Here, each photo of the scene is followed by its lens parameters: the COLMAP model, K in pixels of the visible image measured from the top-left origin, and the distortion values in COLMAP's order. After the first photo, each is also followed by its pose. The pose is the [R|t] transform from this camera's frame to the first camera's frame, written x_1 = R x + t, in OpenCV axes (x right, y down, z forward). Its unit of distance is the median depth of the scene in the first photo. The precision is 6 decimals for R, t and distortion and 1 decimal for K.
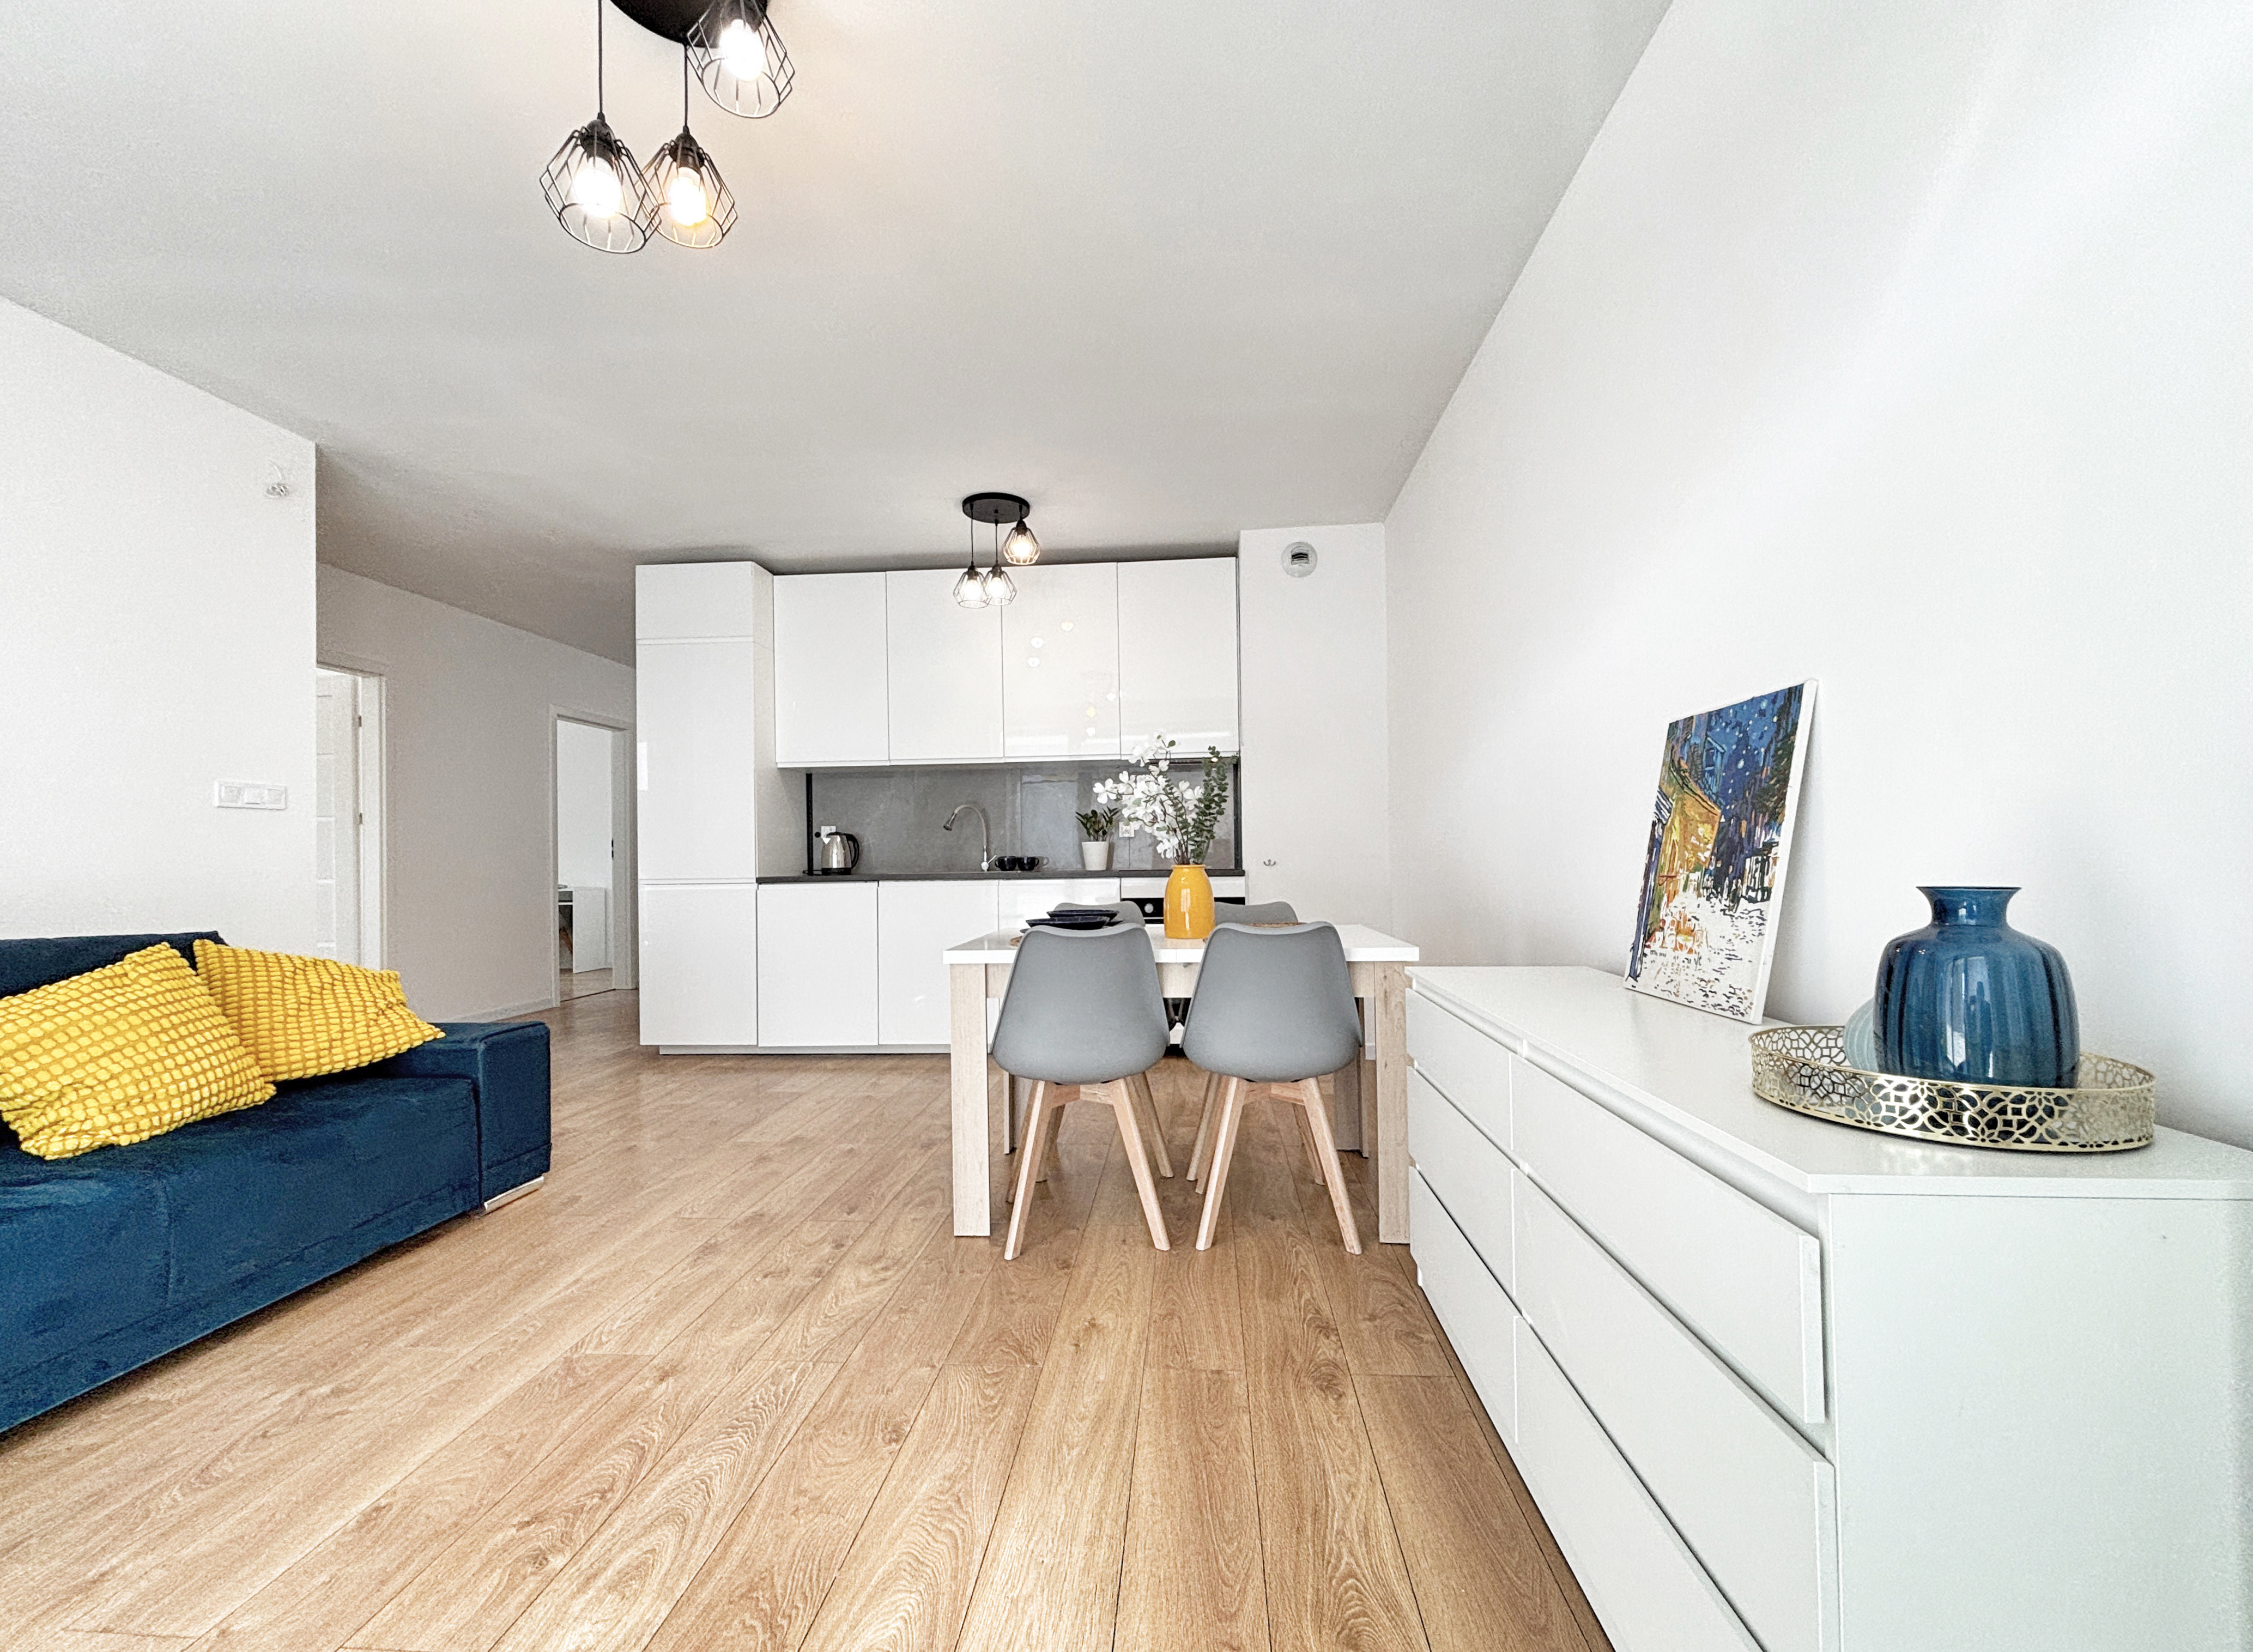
lens RADIAL K [[918.4, 0, 1130.7], [0, 918.4, 849.3], [0, 0, 1]] dist [0.000830, 0.000070]
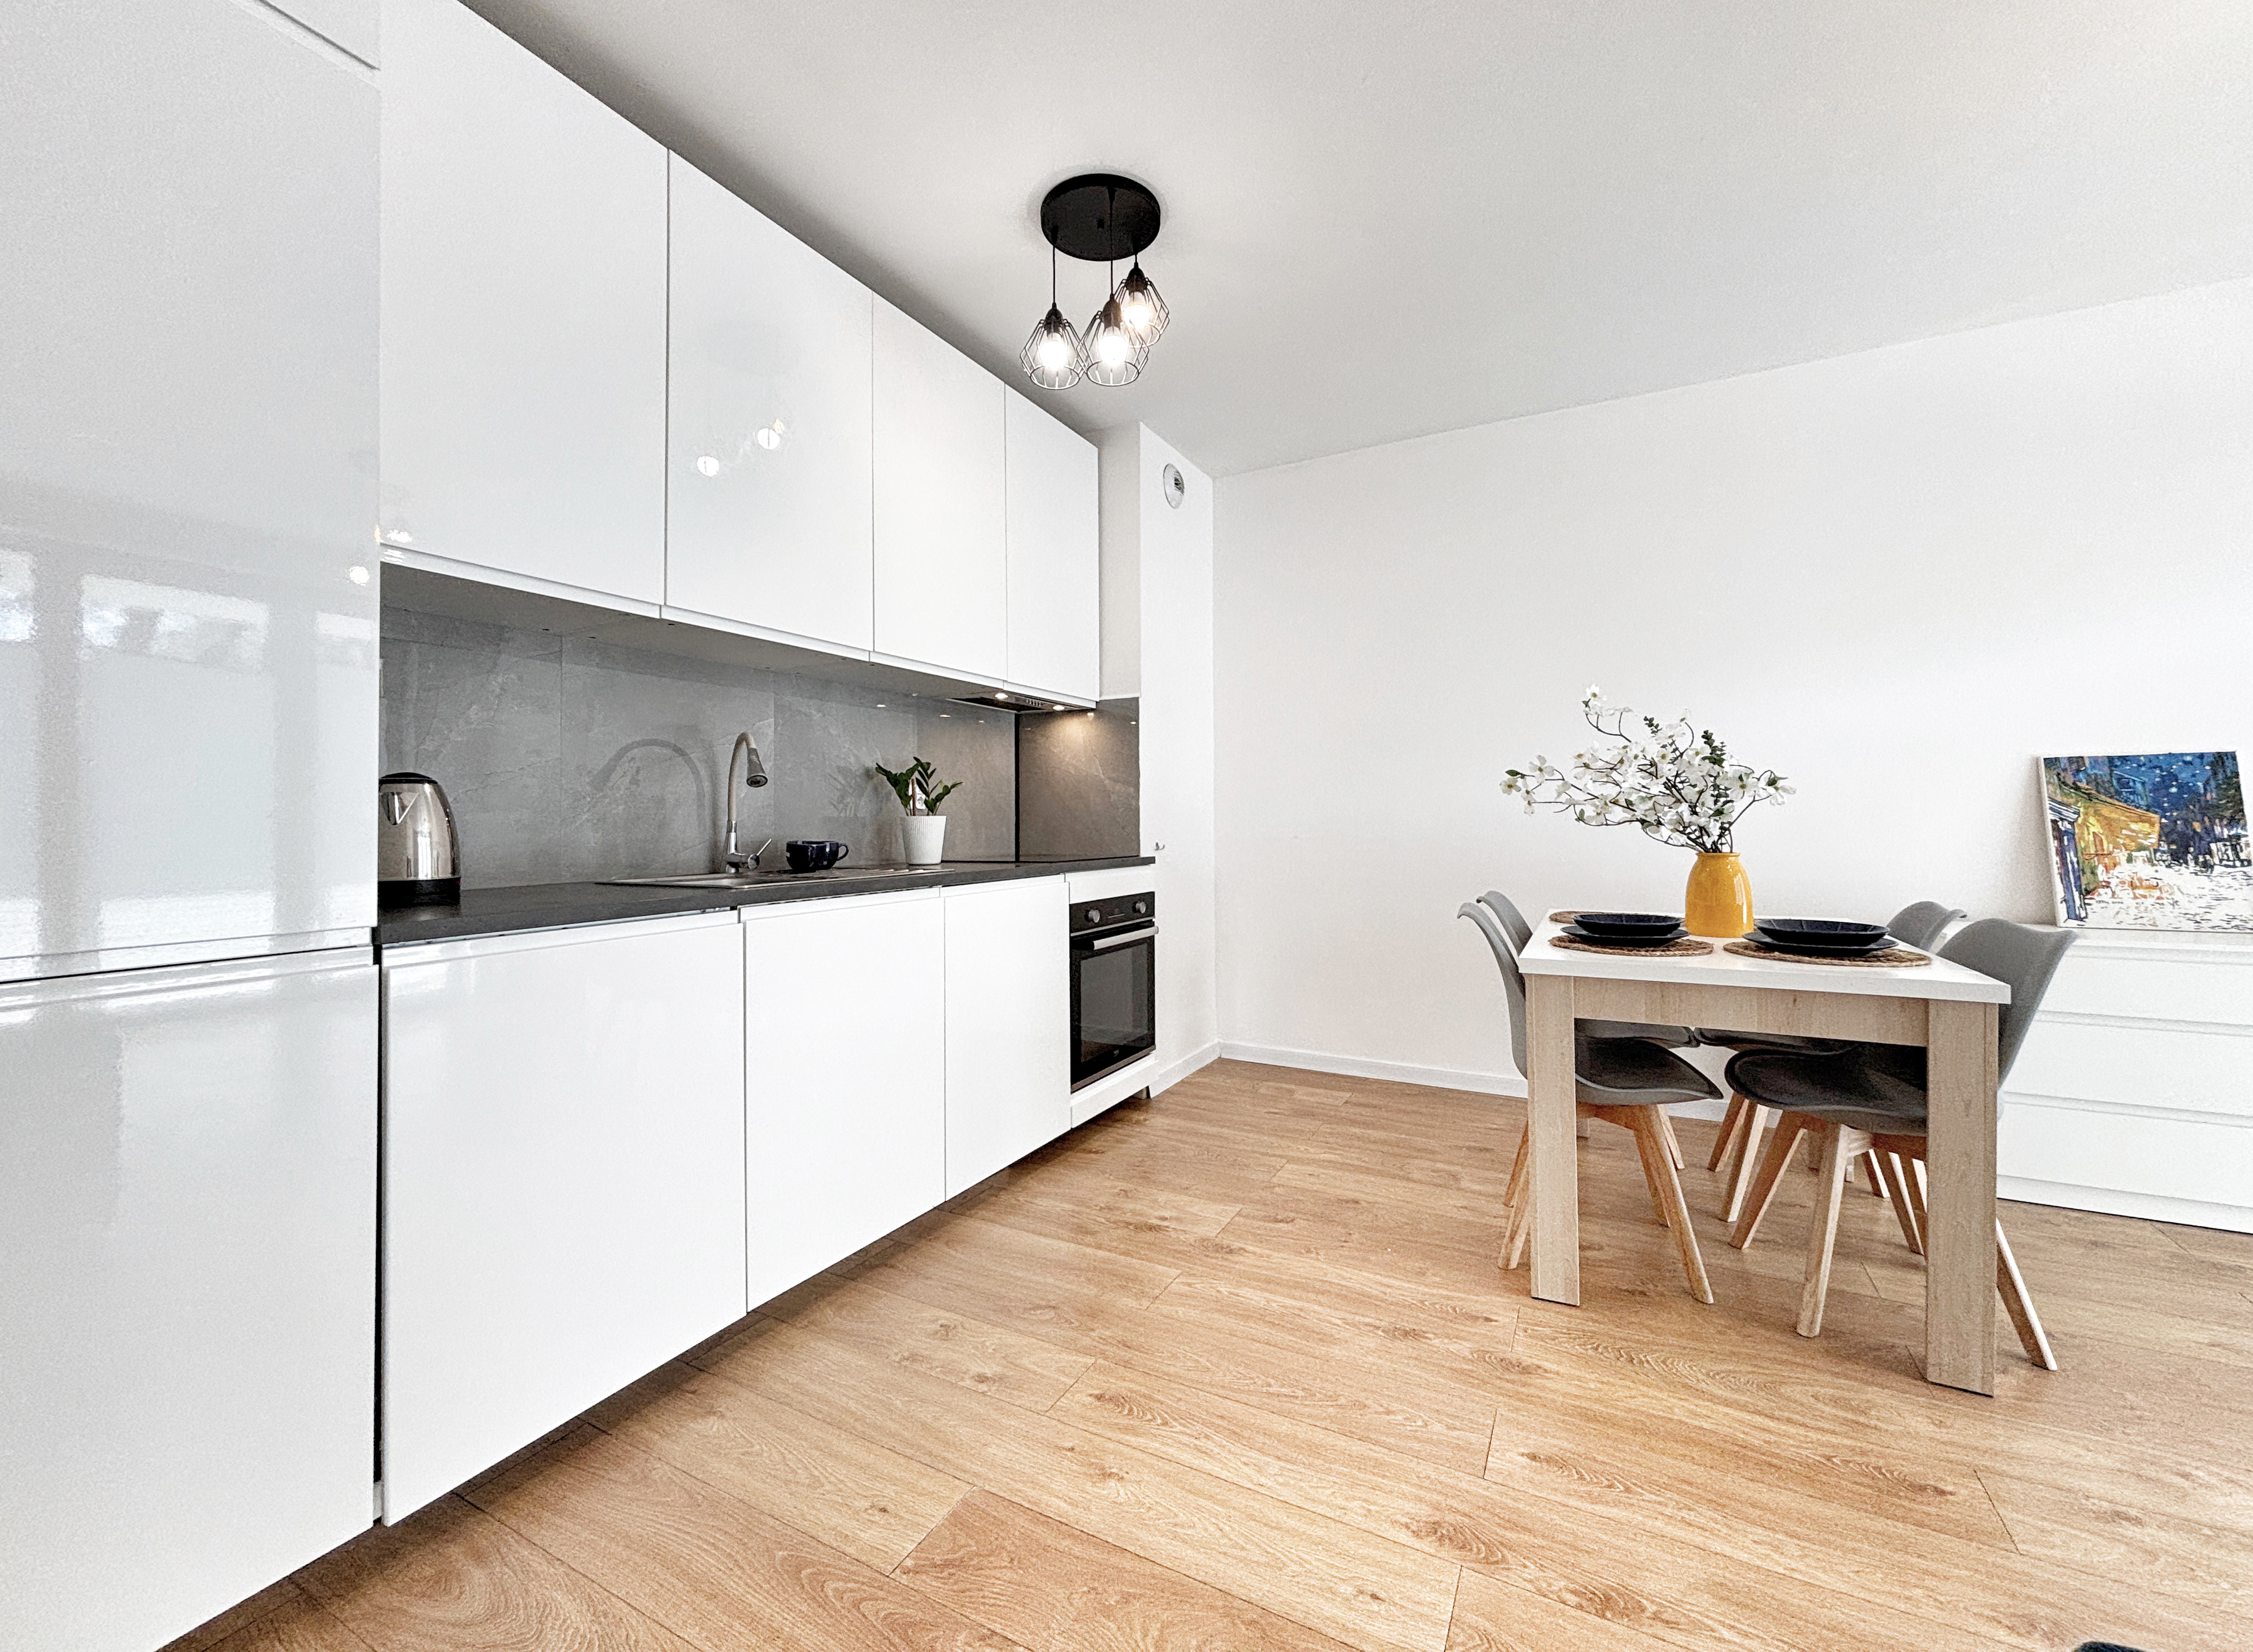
lens RADIAL K [[901.1, 0, 1123.6], [0, 901.1, 815.4], [0, 0, 1]] dist [0.000461, 0.000029]
pose [[0.414012, 0.018613, 0.910081, -0.983017], [-0.007971, 0.999827, -0.016822, 0.000779], [-0.910237, -0.000290, 0.414088, 1.188930]]
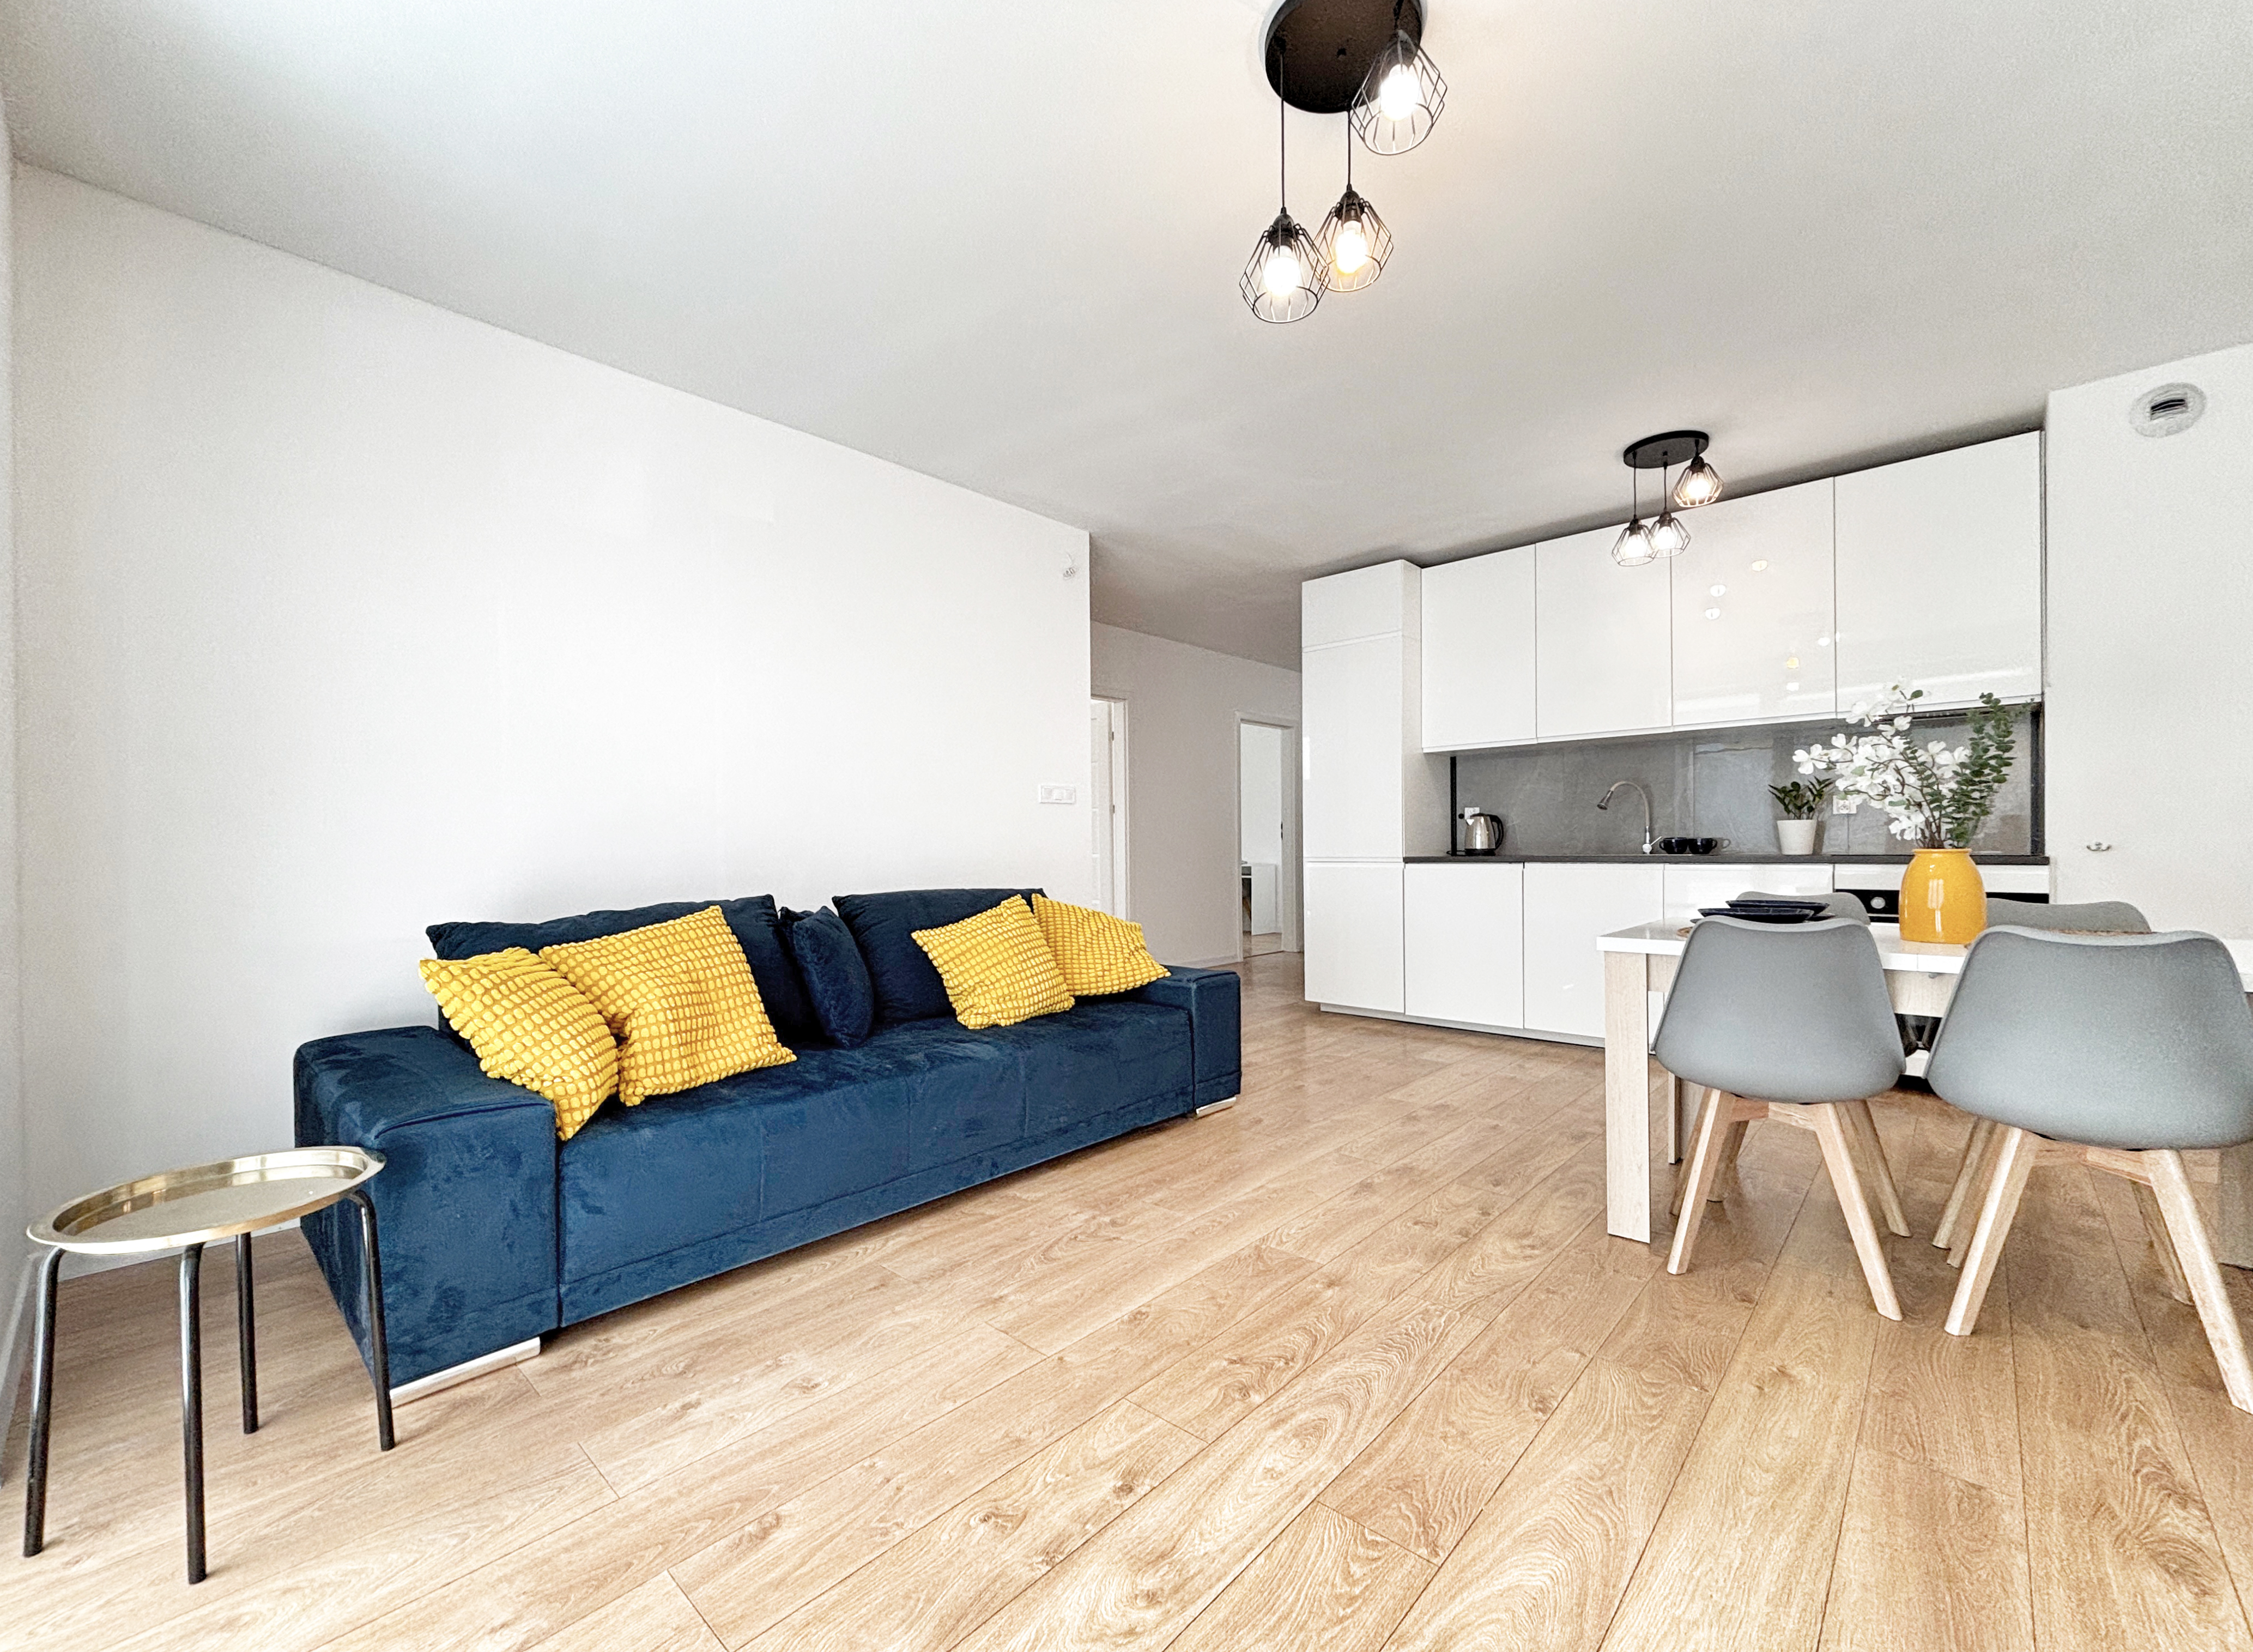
lens RADIAL K [[918.4, 0, 1130.7], [0, 918.4, 849.3], [0, 0, 1]] dist [0.000830, 0.000070]
pose [[0.784130, 0.010295, -0.620512, 0.007063], [0.001937, 0.999817, 0.019035, 0.001496], [0.620594, -0.016128, 0.783966, -0.045102]]
